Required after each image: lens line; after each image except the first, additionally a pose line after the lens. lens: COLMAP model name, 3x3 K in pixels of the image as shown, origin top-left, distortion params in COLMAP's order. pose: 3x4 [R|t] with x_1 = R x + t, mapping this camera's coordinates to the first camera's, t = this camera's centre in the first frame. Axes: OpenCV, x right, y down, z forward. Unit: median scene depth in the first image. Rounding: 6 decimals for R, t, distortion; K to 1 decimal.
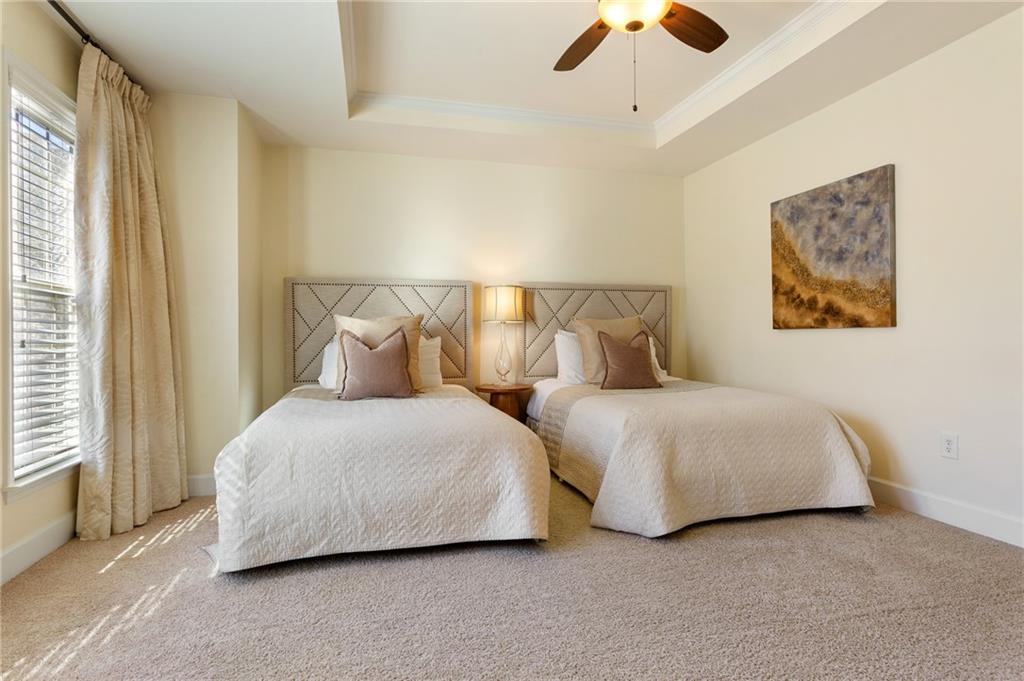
lens RADIAL K [[543.7, 0, 506.5], [0, 543.7, 337.6], [0, 0, 1]] dist [-0.002356, 0.000030]
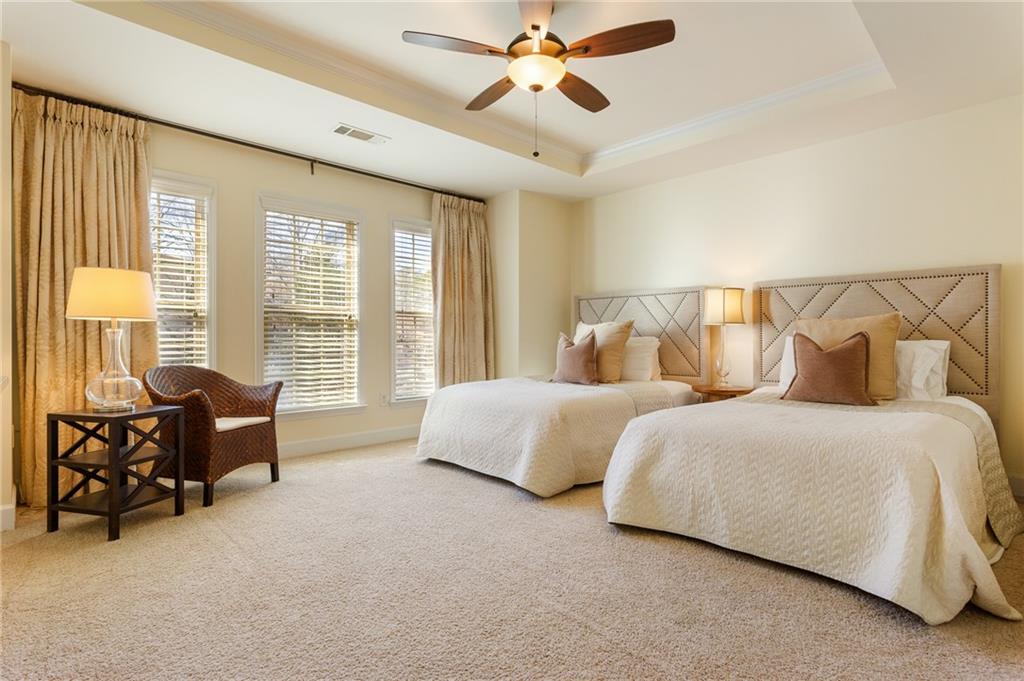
lens RADIAL K [[498.7, 0, 504.1], [0, 498.7, 340.8], [0, 0, 1]] dist [-0.007191, 0.000562]
pose [[0.495135, 0.010765, -0.868749, 0.919109], [-0.008273, 0.999936, 0.007675, -0.002633], [0.868776, 0.003387, 0.495193, 0.292901]]
